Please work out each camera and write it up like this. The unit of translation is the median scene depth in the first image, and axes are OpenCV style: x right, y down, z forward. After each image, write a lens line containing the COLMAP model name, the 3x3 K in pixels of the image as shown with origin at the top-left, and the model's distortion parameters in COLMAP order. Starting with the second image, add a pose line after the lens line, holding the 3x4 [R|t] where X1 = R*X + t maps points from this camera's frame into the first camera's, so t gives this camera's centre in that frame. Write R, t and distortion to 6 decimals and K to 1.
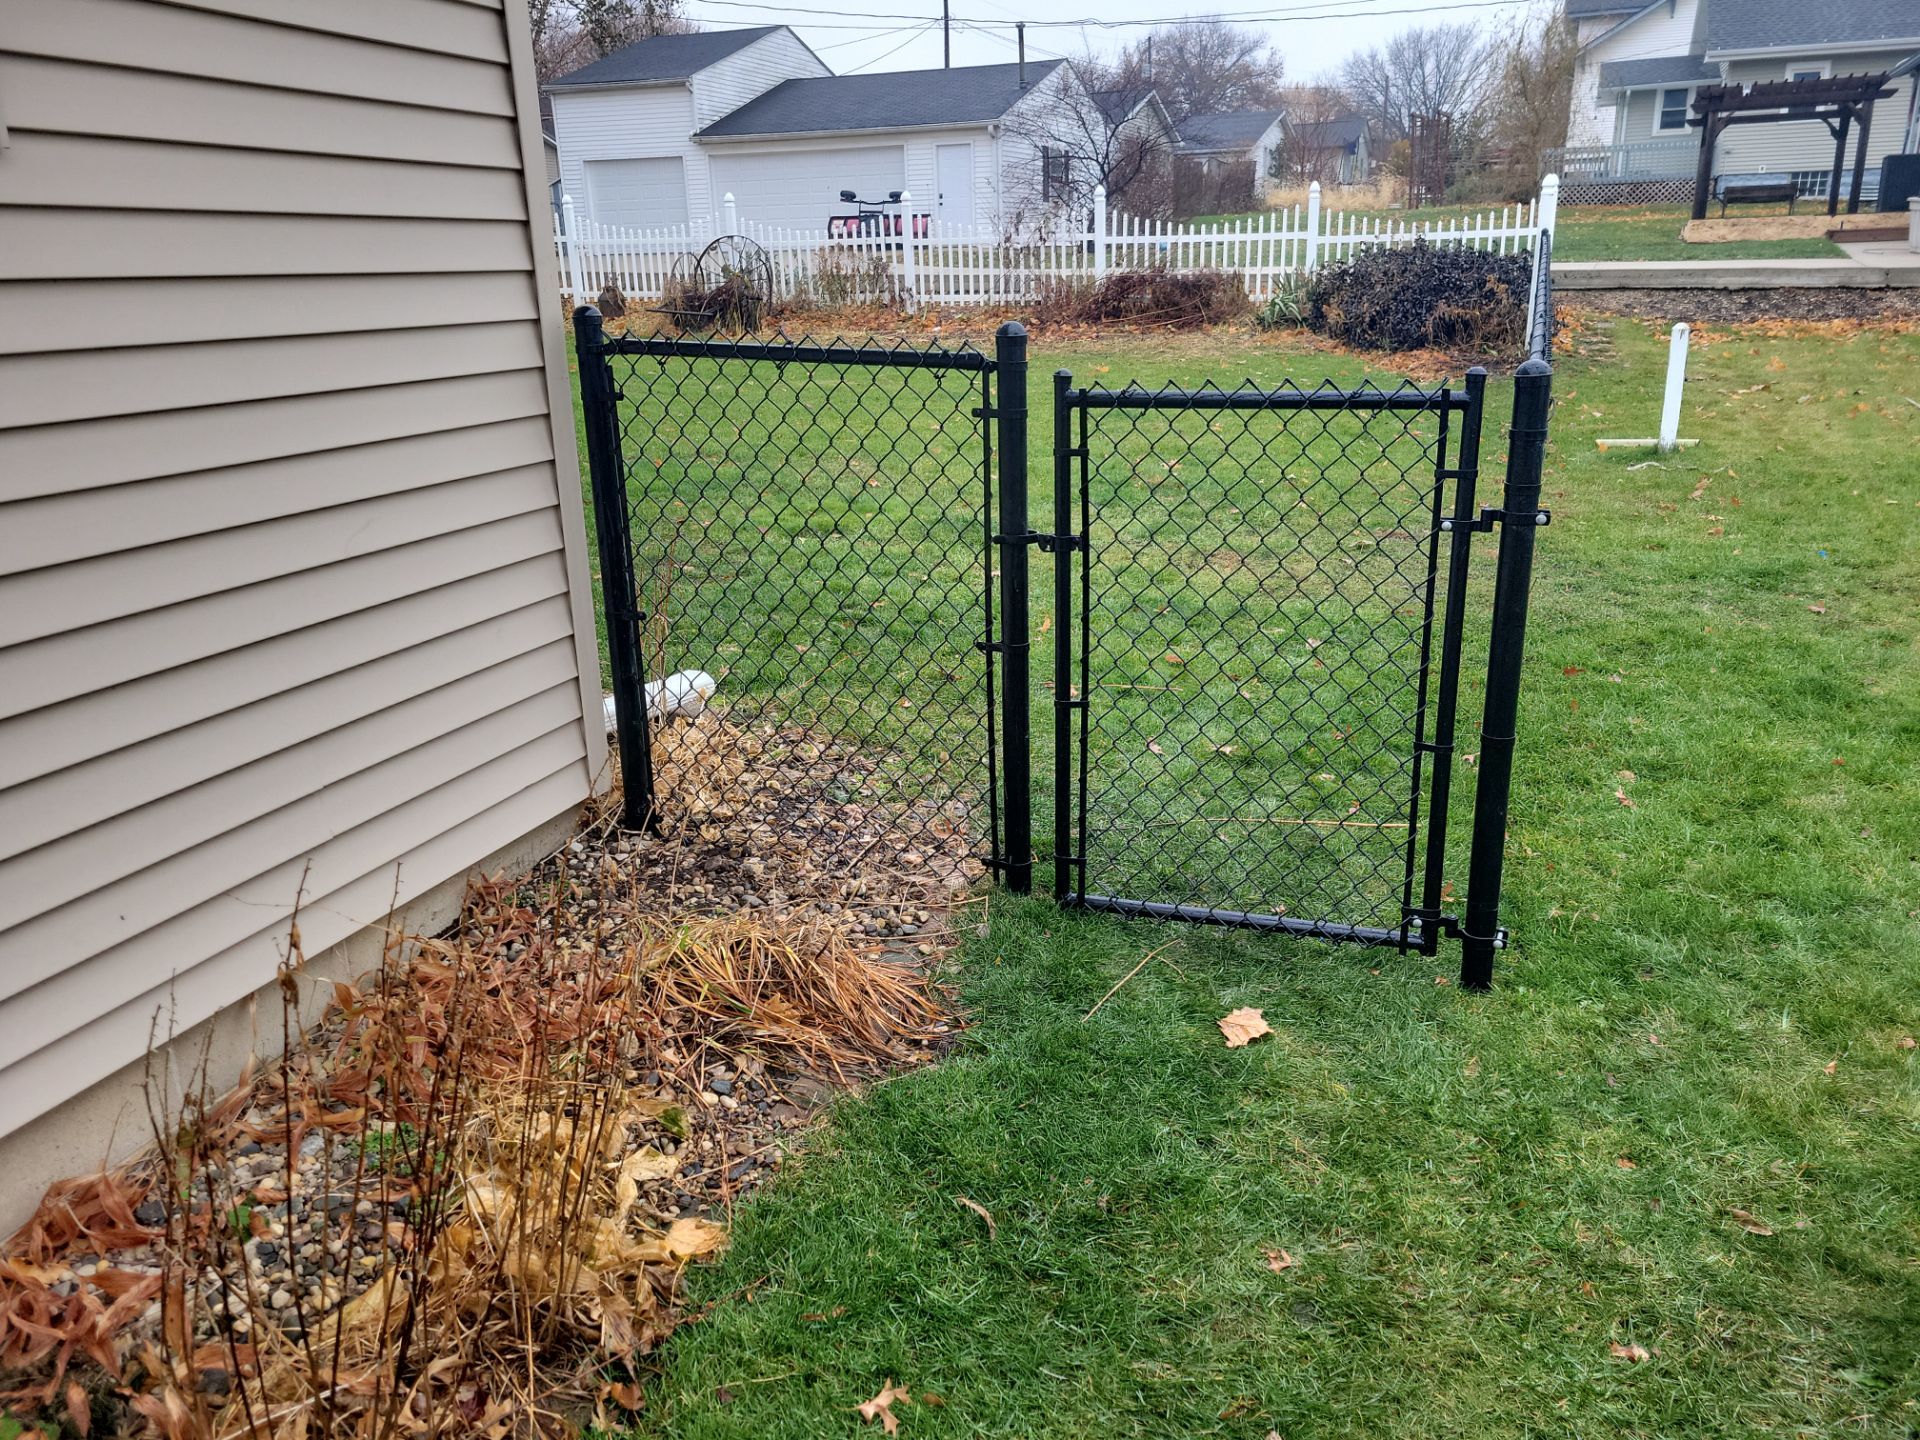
lens RADIAL K [[1434.7, 0, 972.1], [0, 1434.7, 718.6], [0, 0, 1]] dist [0.056863, -0.034424]
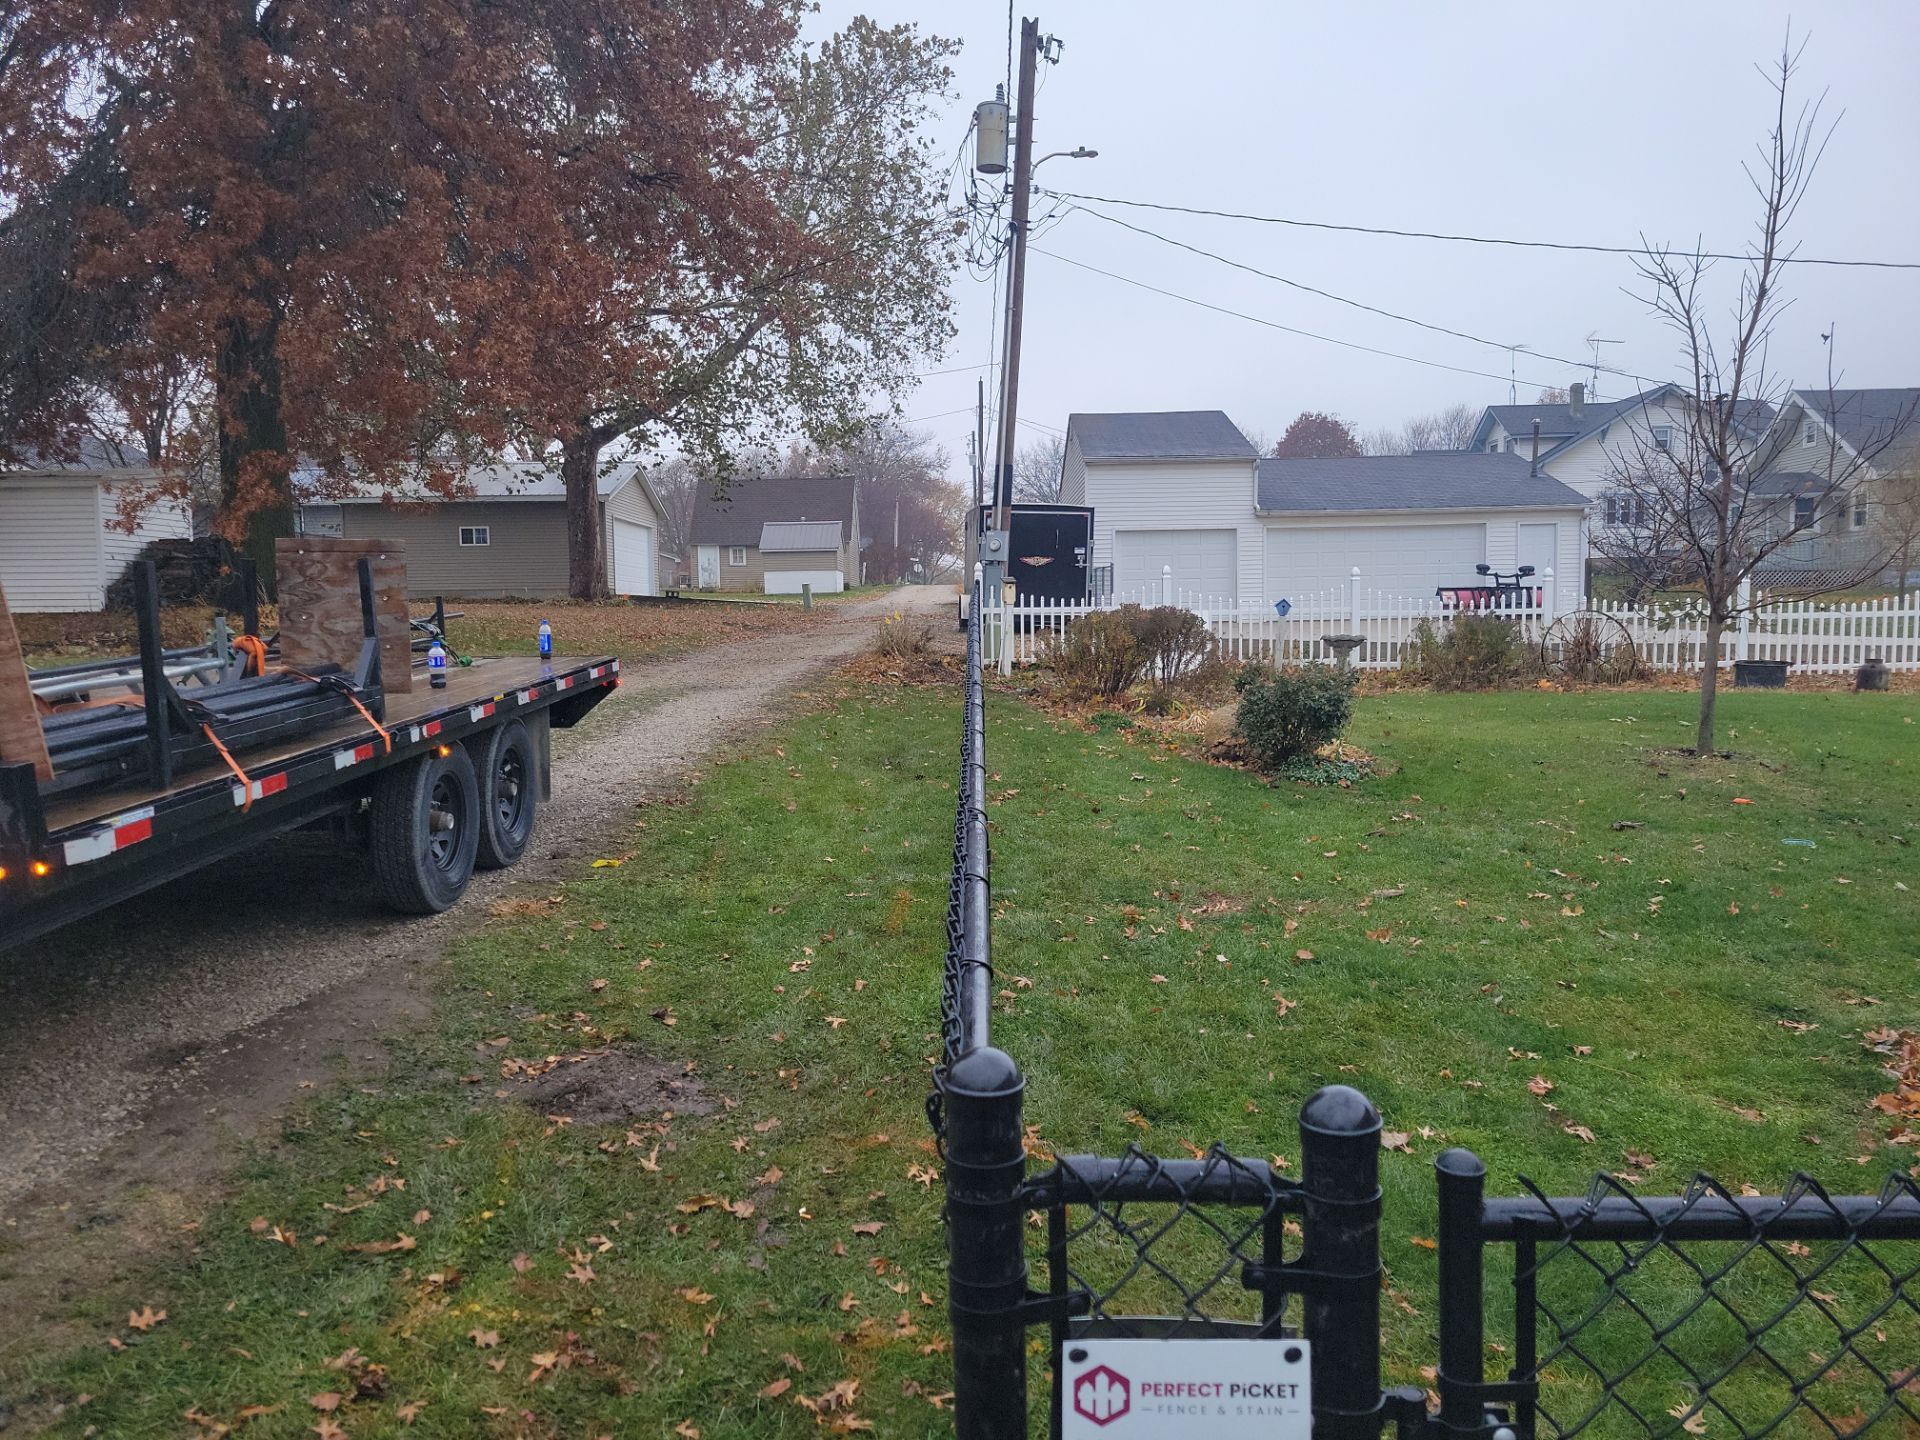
lens RADIAL K [[1434.7, 0, 961.0], [0, 1434.7, 720.3], [0, 0, 1]] dist [0.056863, -0.034424]
pose [[0.938296, -0.018330, 0.345348, -1.379006], [0.100134, 0.970219, -0.220566, -0.126989], [-0.331020, 0.241537, 0.912187, 0.392448]]
